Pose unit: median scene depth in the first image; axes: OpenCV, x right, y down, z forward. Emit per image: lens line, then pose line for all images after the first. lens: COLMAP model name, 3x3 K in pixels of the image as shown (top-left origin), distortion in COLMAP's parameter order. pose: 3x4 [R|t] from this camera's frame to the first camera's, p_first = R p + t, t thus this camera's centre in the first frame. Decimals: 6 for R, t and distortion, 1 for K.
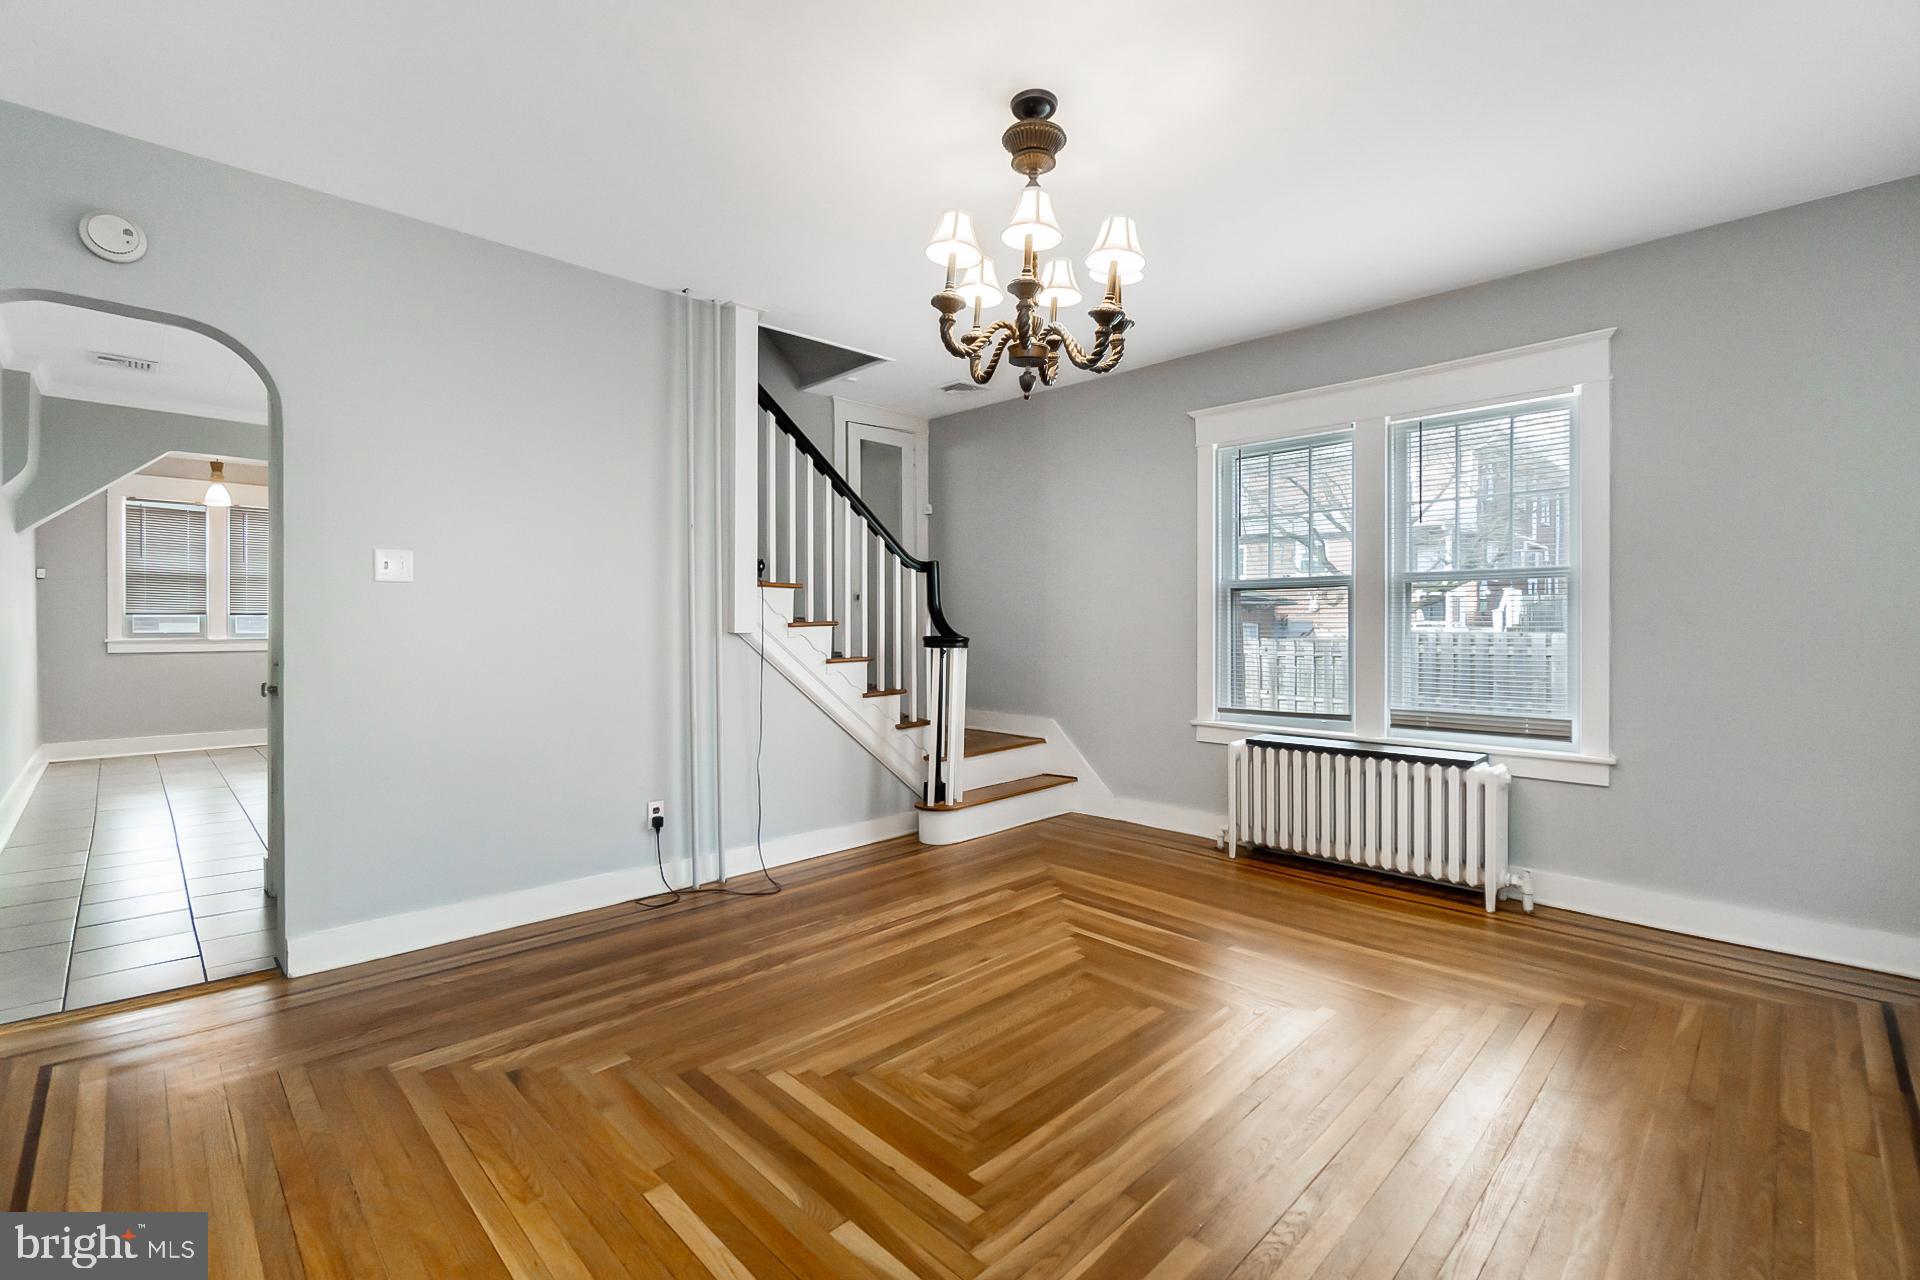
lens RADIAL K [[852.4, 0, 960.0], [0, 852.4, 640.0], [0, 0, 1]] dist [-0.003511, -0.000190]
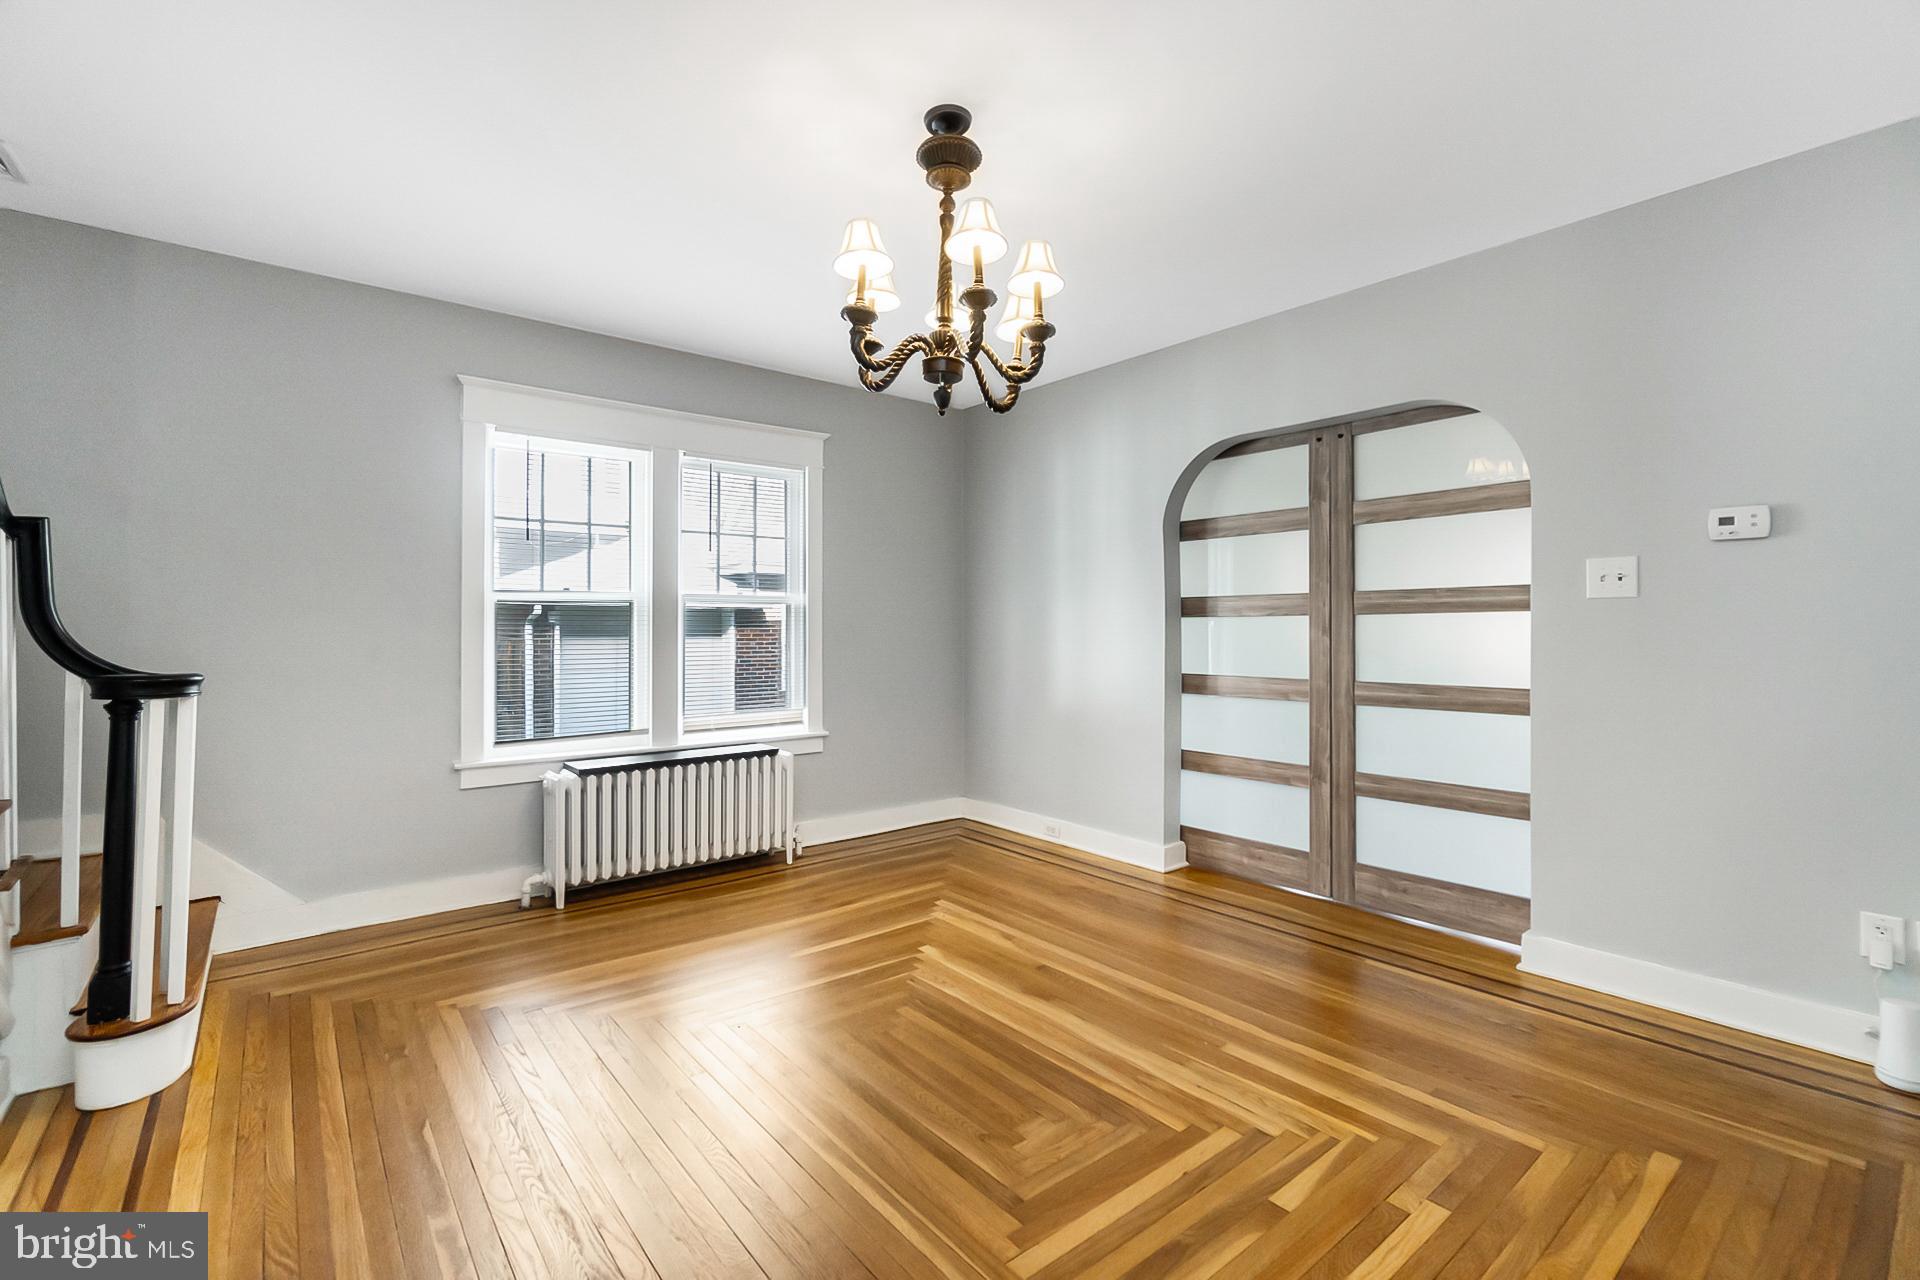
lens RADIAL K [[824.2, 0, 960.0], [0, 824.2, 640.0], [0, 0, 1]] dist [-0.013127, -0.000092]
pose [[0.100845, -0.014153, 0.994802, -0.506881], [0.019223, 0.999740, 0.012275, -0.025033], [-0.994716, 0.017885, 0.101091, 0.533037]]
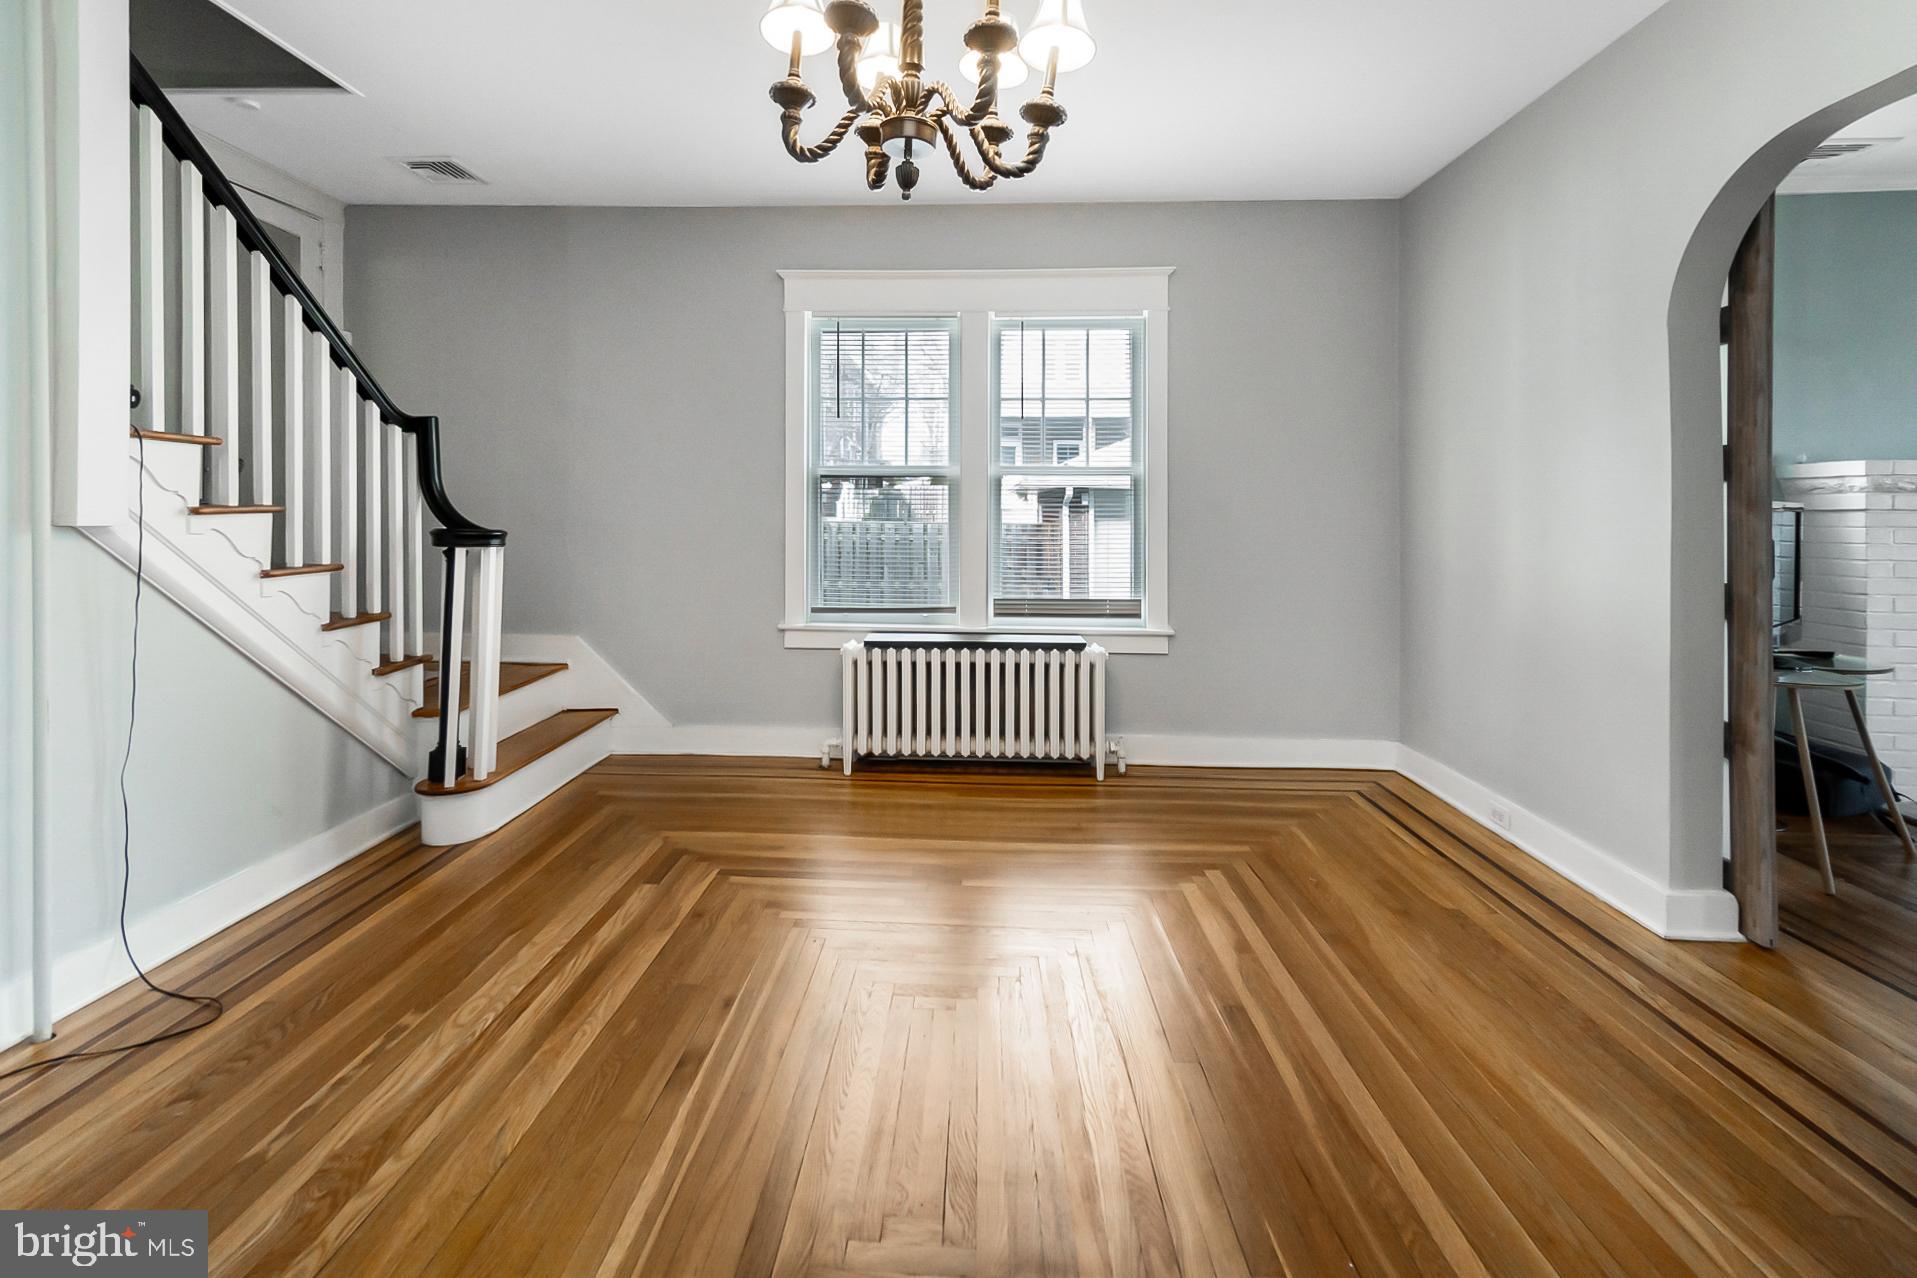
lens RADIAL K [[865.8, 0, 958.3], [0, 865.8, 522.9], [0, 0, 1]] dist [0.001534, 0.000630]
pose [[0.733633, -0.001775, 0.679544, -0.228239], [0.004999, 0.999984, -0.002786, -0.006935], [-0.679528, 0.005441, 0.733630, 0.266971]]
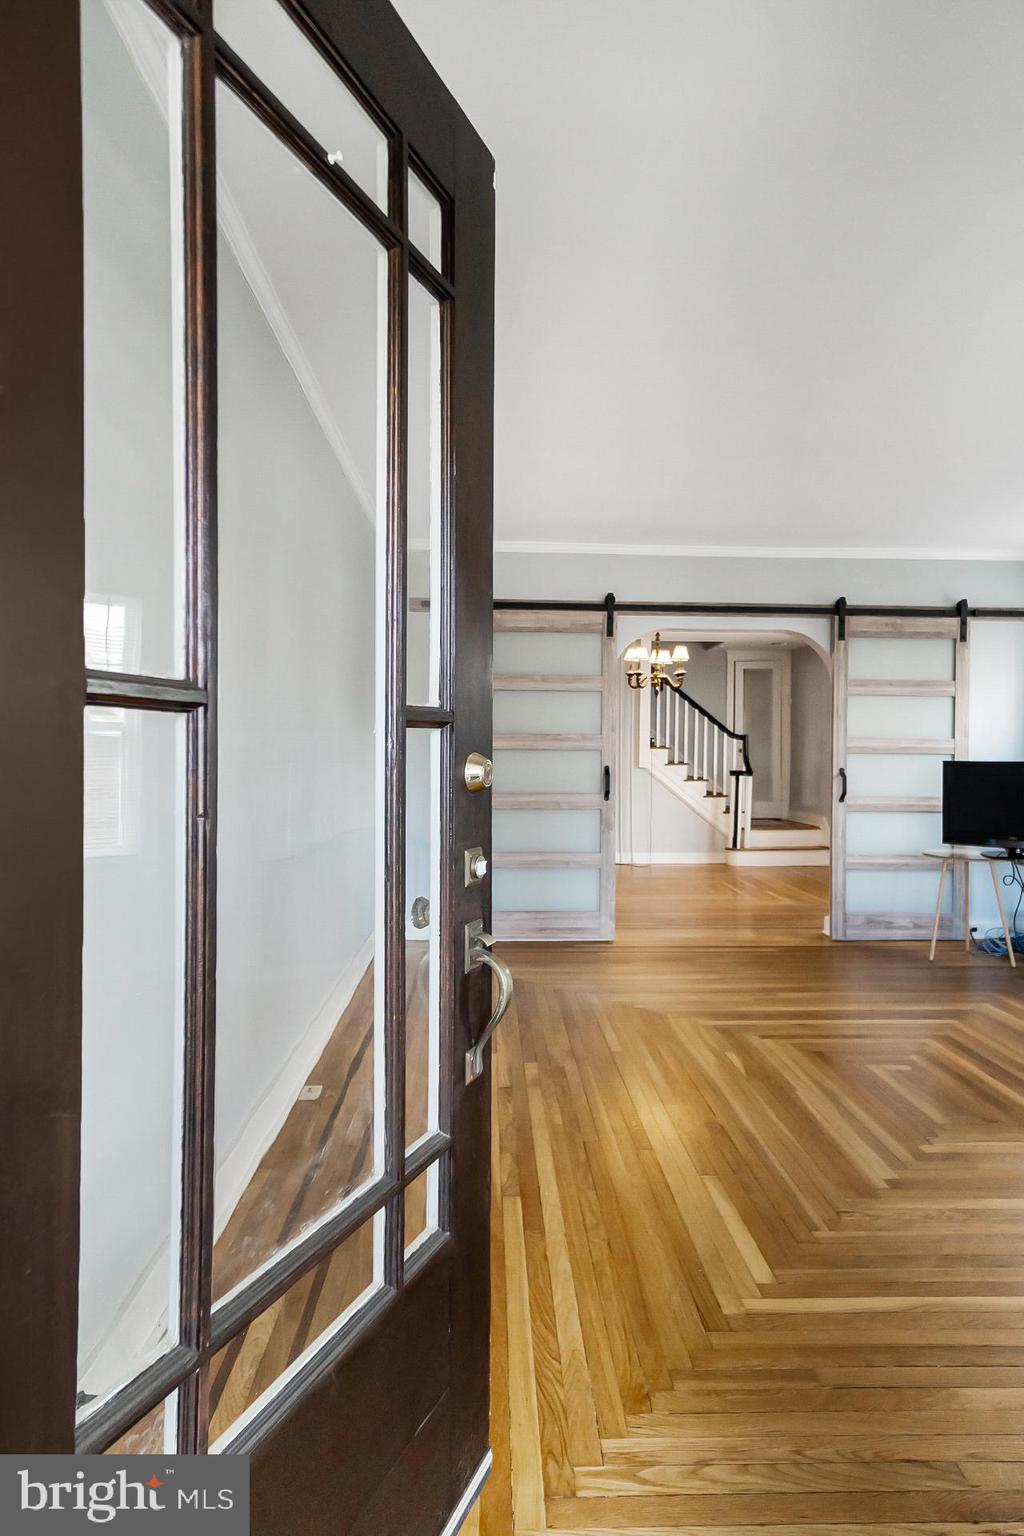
lens RADIAL K [[852.8, 0, 512.0], [0, 852.8, 768.0], [0, 0, 1]] dist [-0.013689, -0.000358]
pose [[0.731413, 0.008918, -0.681876, 1.180288], [-0.016491, 0.999853, -0.004612, 0.011156], [0.681735, 0.014618, 0.731453, -1.108052]]
